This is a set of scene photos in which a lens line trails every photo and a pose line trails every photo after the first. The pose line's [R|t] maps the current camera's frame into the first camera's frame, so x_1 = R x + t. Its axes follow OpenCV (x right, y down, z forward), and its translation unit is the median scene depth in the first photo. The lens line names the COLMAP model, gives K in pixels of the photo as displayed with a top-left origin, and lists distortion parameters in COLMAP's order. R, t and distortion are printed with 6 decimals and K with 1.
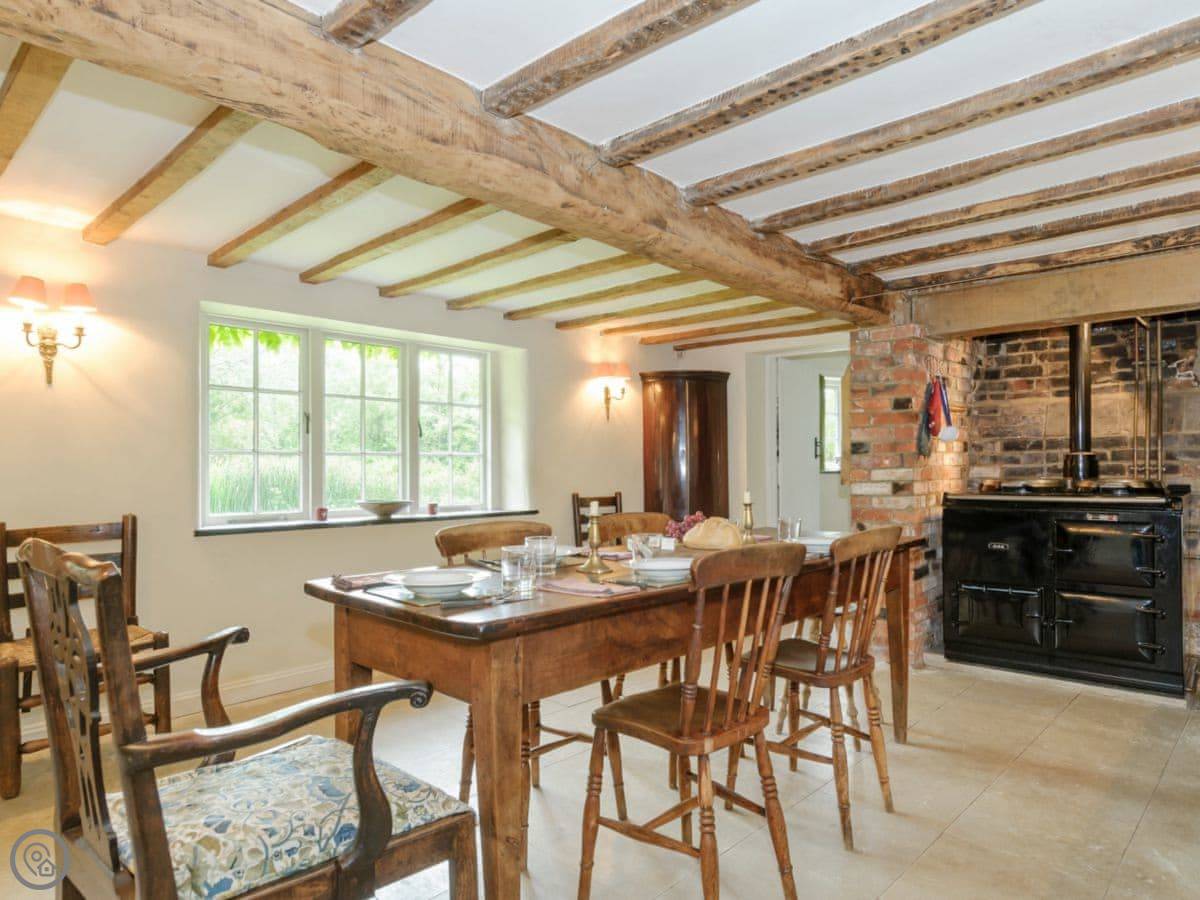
lens RADIAL K [[691.4, 0, 598.4], [0, 691.4, 459.0], [0, 0, 1]] dist [0.002425, -0.000097]
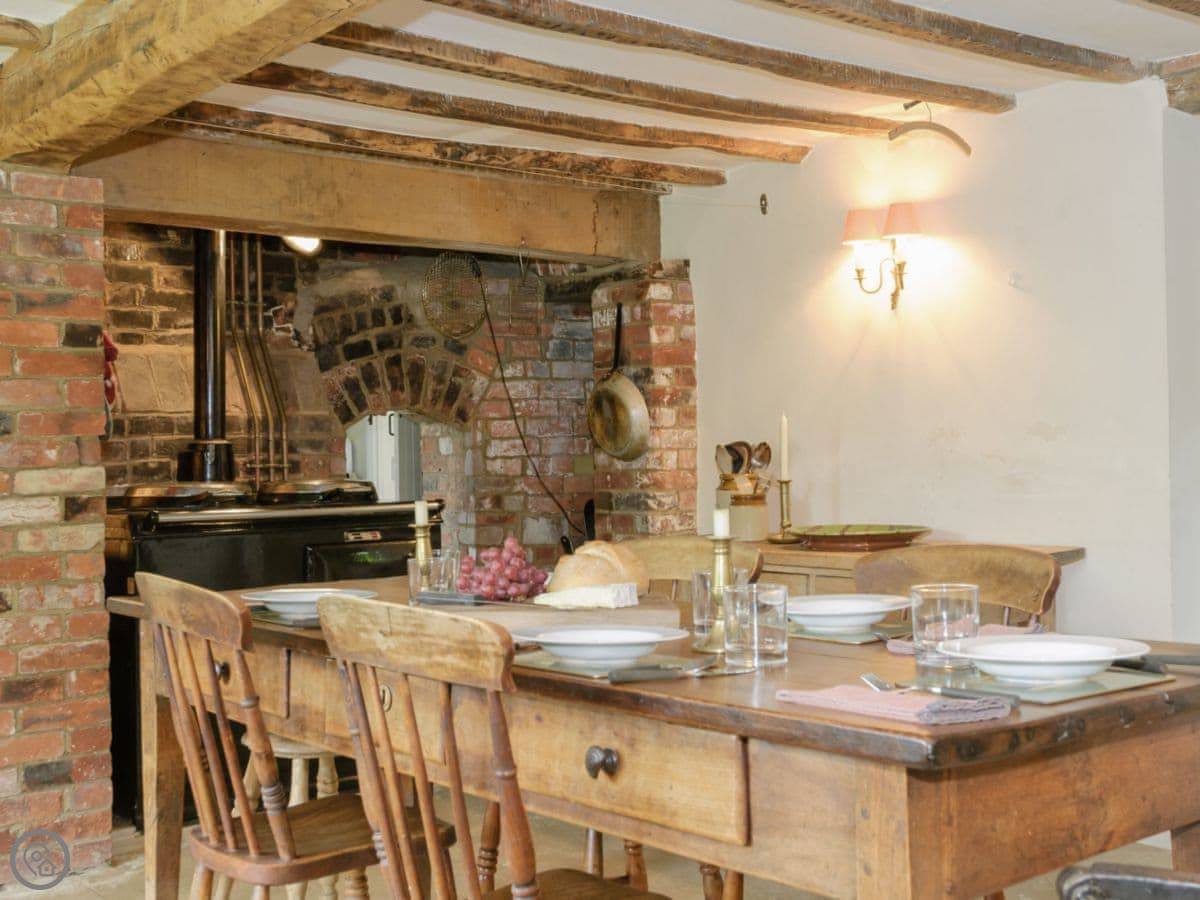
lens RADIAL K [[1530.8, 0, 600.0], [0, 1530.8, 450.0], [0, 0, 1]] dist [0.006296, 0.015873]
pose [[0.110483, 0.009539, 0.993832, -0.608494], [0.008989, 0.999903, -0.010596, 0.016518], [-0.993837, 0.010104, 0.110387, 0.517830]]
